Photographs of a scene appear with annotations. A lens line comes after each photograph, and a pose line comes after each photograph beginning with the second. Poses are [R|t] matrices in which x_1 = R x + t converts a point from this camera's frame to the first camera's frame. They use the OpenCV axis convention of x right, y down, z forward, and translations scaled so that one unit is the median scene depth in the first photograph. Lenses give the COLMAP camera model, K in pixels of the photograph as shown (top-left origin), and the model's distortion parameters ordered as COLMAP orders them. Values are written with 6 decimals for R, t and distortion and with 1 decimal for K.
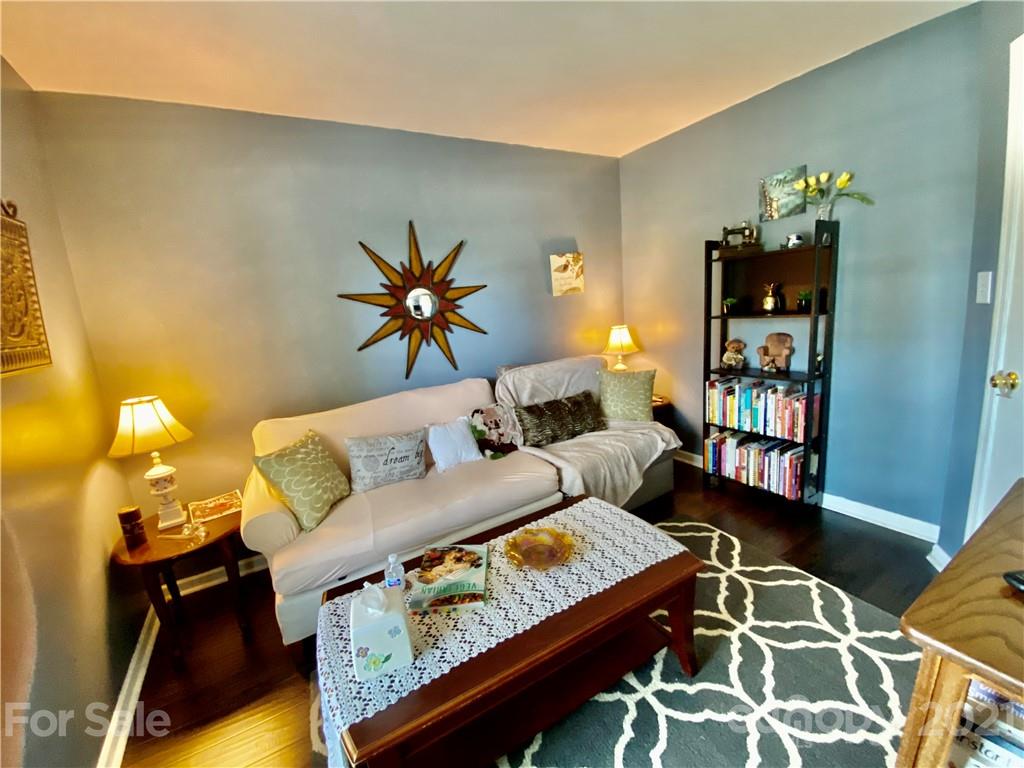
lens RADIAL K [[414.8, 0, 513.7], [0, 414.8, 381.8], [0, 0, 1]] dist [0.034838, -0.027301]
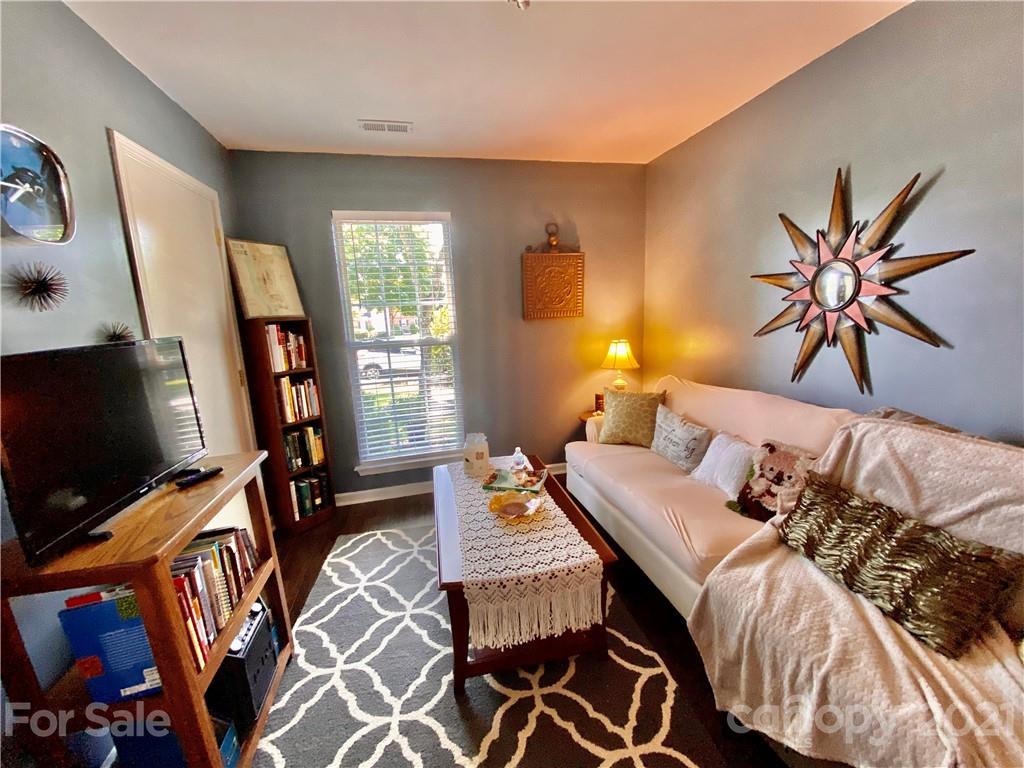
lens RADIAL K [[414.8, 0, 513.7], [0, 414.8, 381.8], [0, 0, 1]] dist [0.034838, -0.027301]
pose [[-0.312044, 0.260065, -0.913780, 0.666261], [-0.103761, 0.946724, 0.304874, -0.204355], [0.944385, 0.189948, -0.268435, 0.749252]]
